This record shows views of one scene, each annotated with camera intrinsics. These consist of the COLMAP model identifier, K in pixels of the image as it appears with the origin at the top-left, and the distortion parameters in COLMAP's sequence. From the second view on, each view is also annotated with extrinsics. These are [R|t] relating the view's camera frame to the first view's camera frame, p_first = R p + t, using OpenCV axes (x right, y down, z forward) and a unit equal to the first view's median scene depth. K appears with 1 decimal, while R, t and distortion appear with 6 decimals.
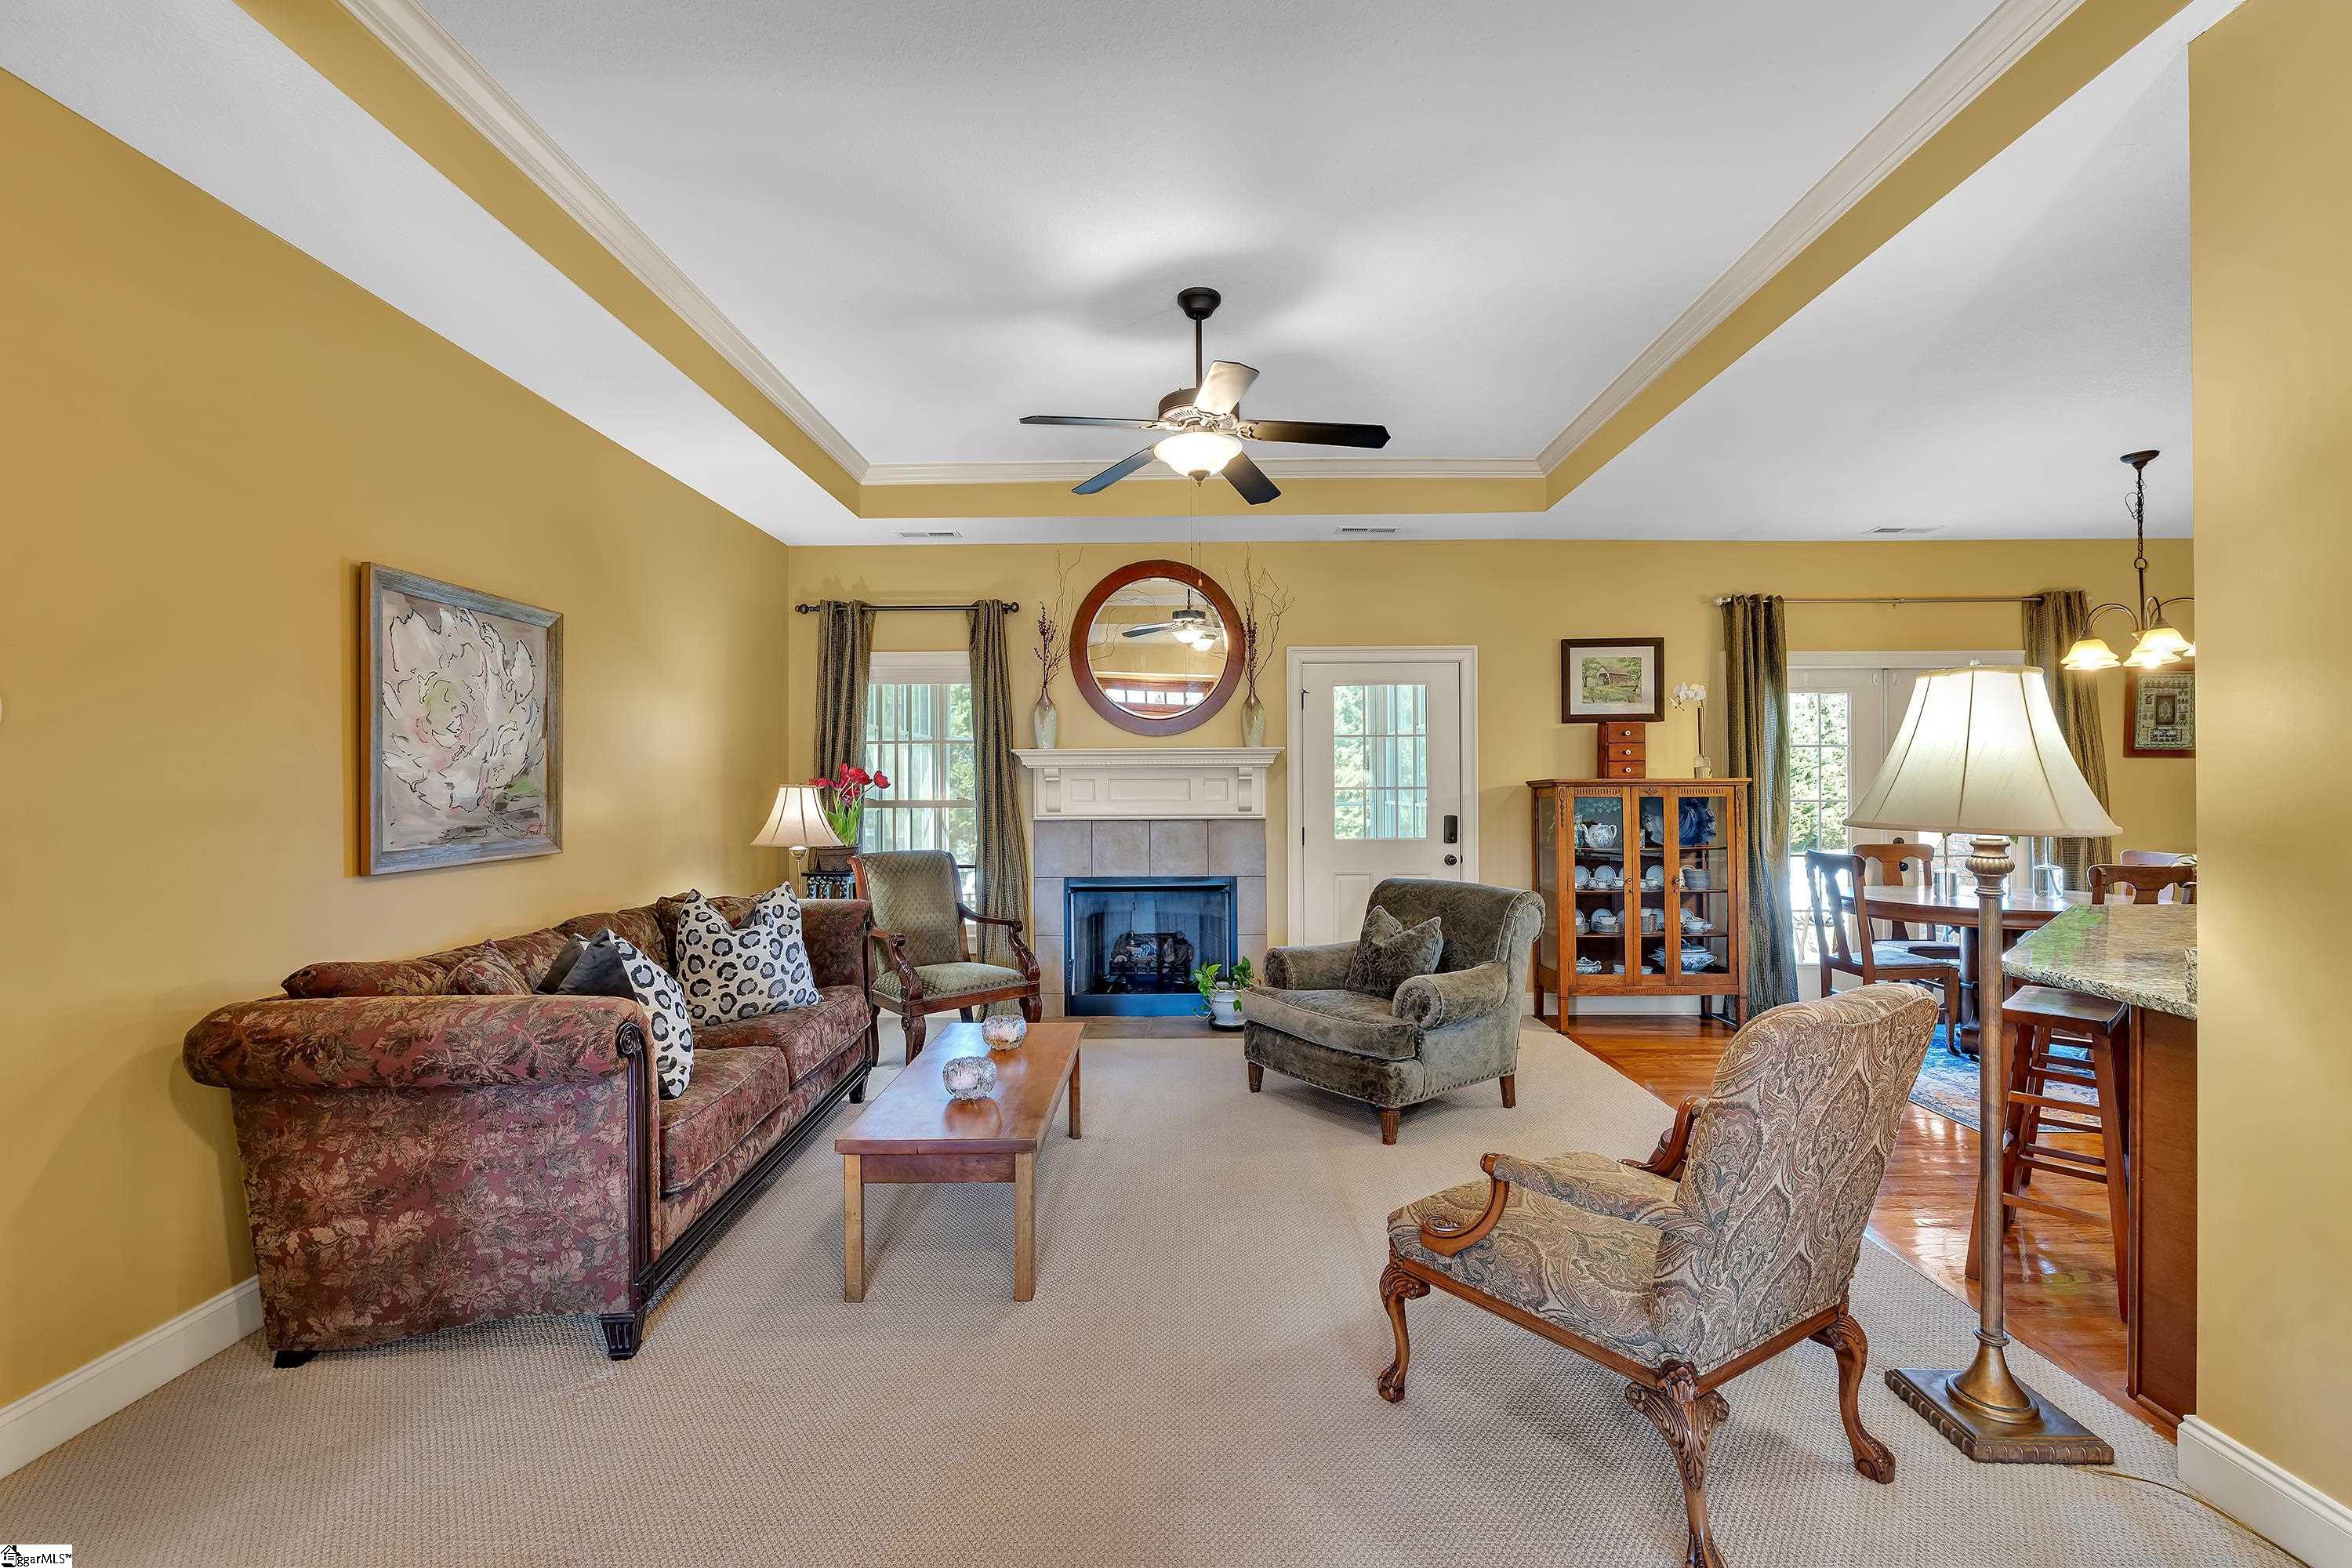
lens RADIAL K [[1022.7, 0, 1176.7], [0, 1022.7, 786.4], [0, 0, 1]] dist [-0.004266, -0.000652]
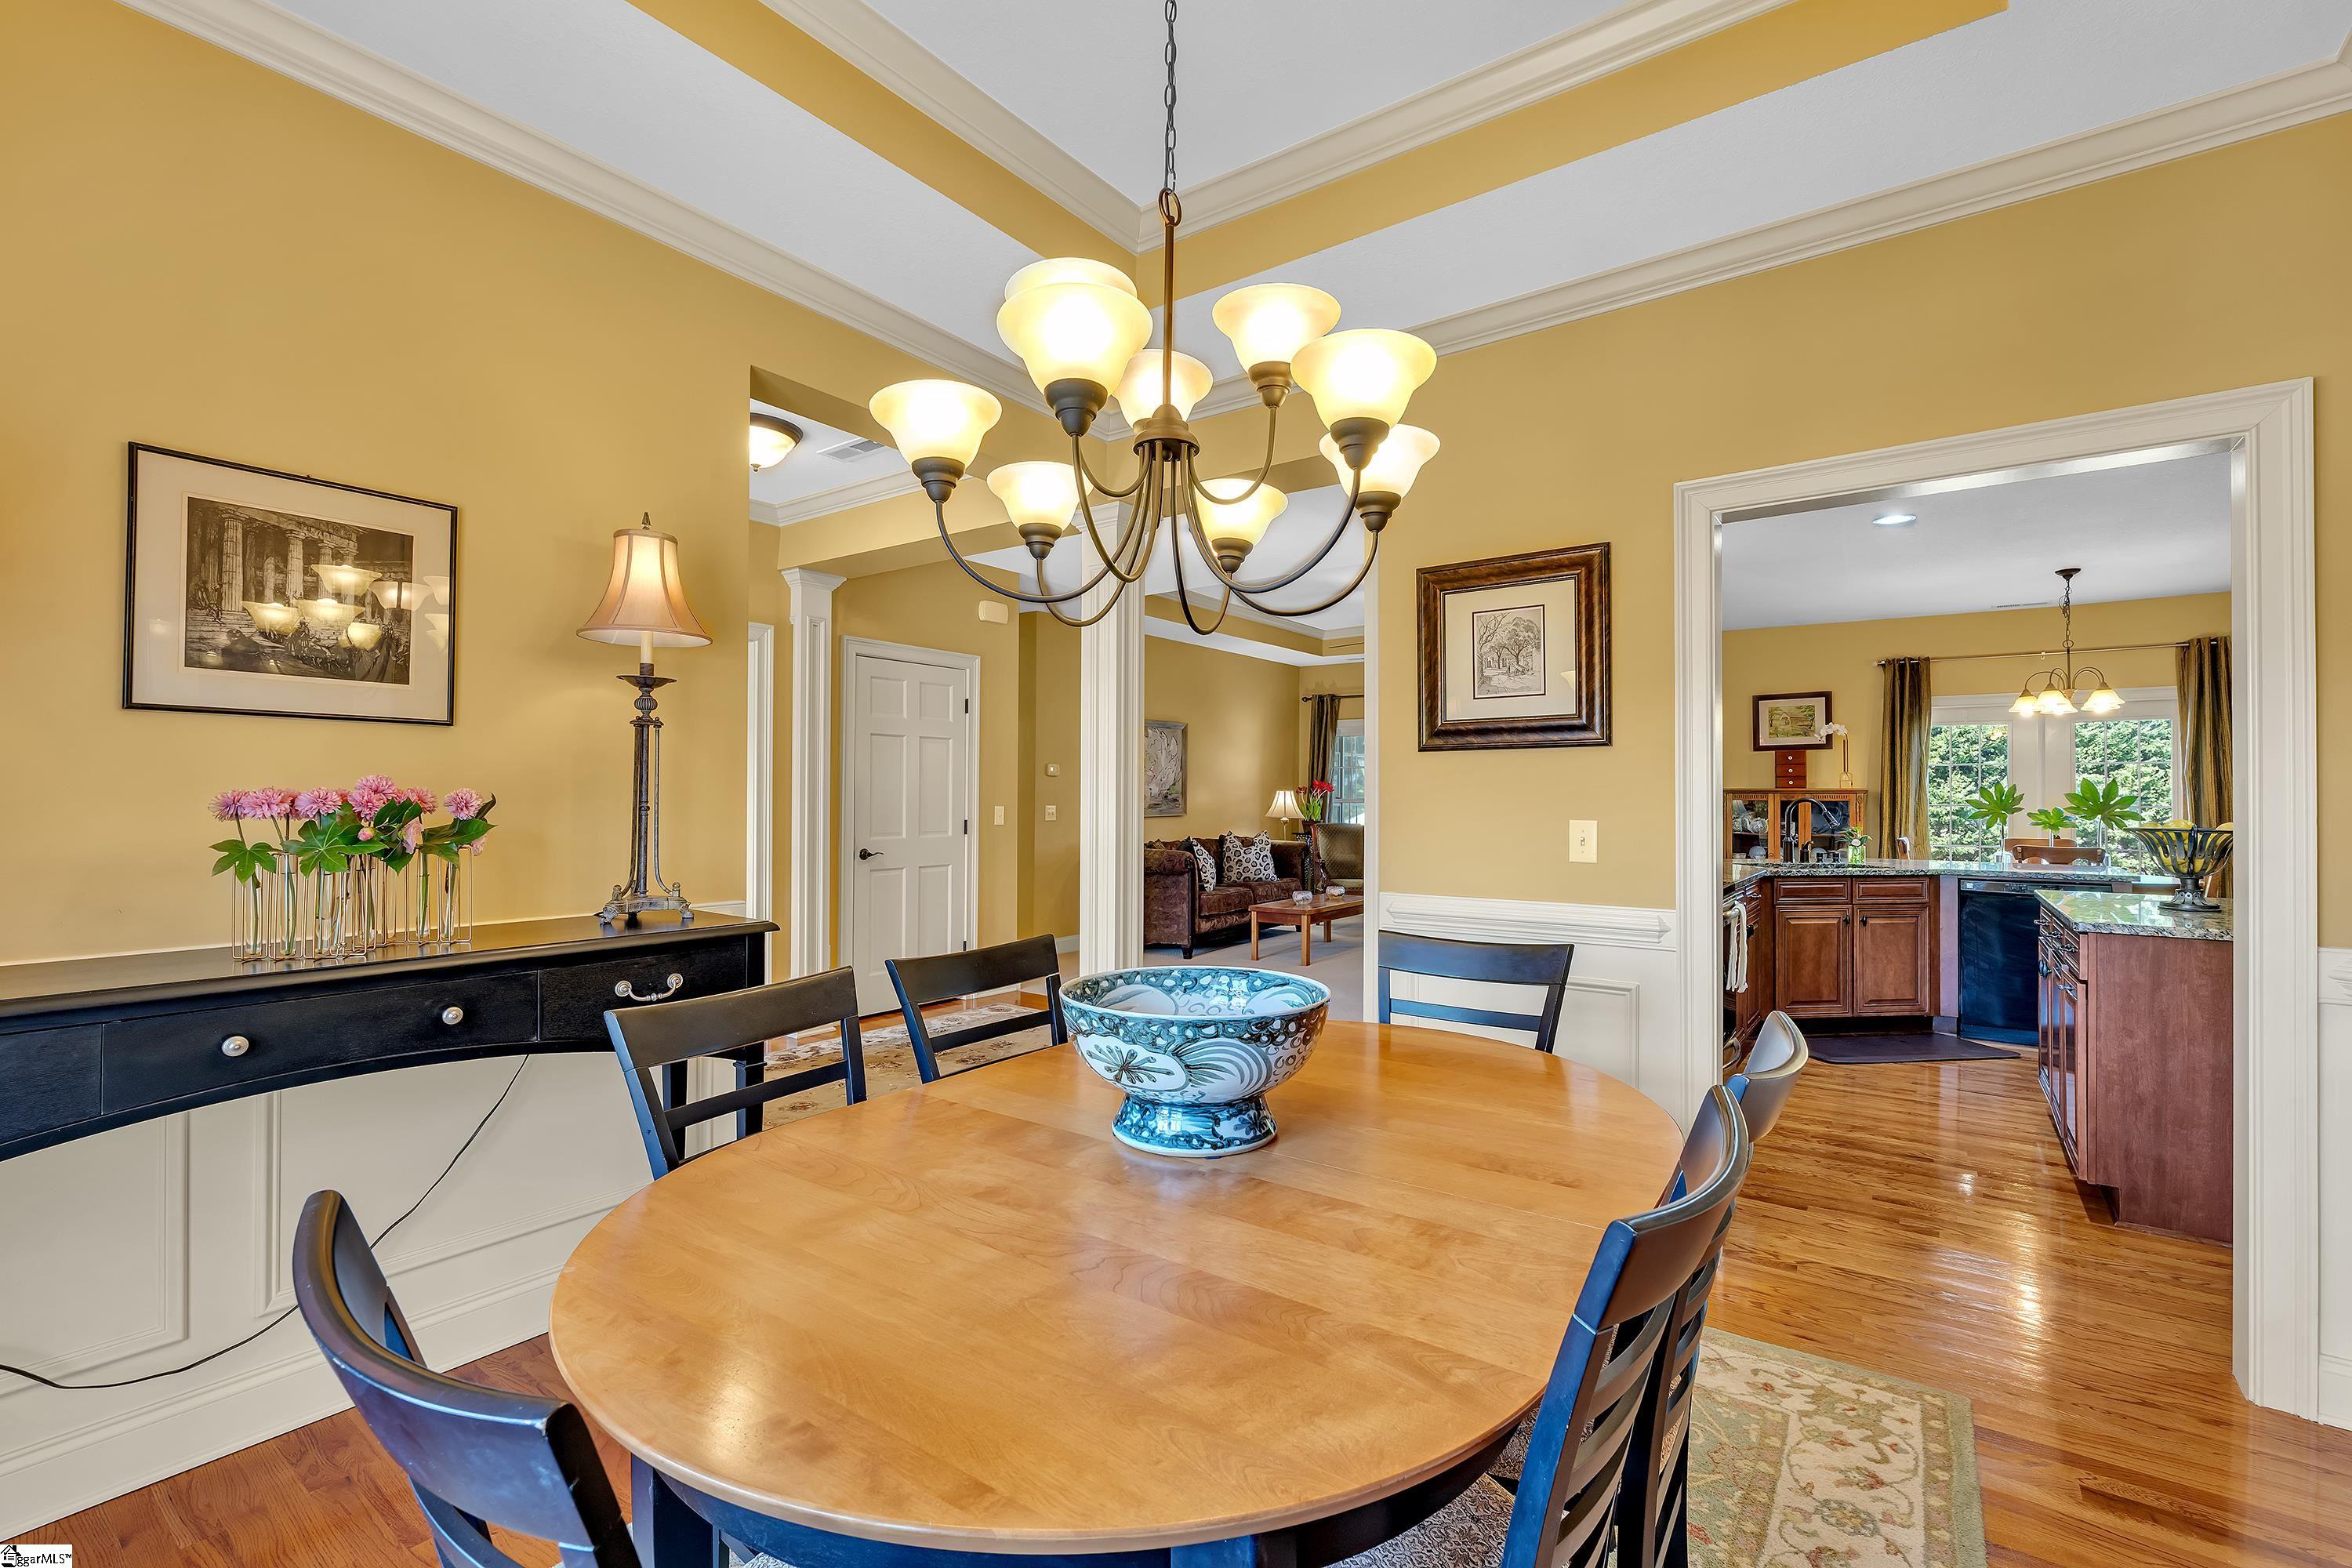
lens RADIAL K [[1019.7, 0, 1173.4], [0, 1019.7, 788.0], [0, 0, 1]] dist [-0.004051, 0.000086]
pose [[0.810441, 0.003541, -0.585810, 0.592135], [-0.007019, 0.999969, -0.003666, 0.003839], [0.585778, 0.007083, 0.810440, -0.747861]]
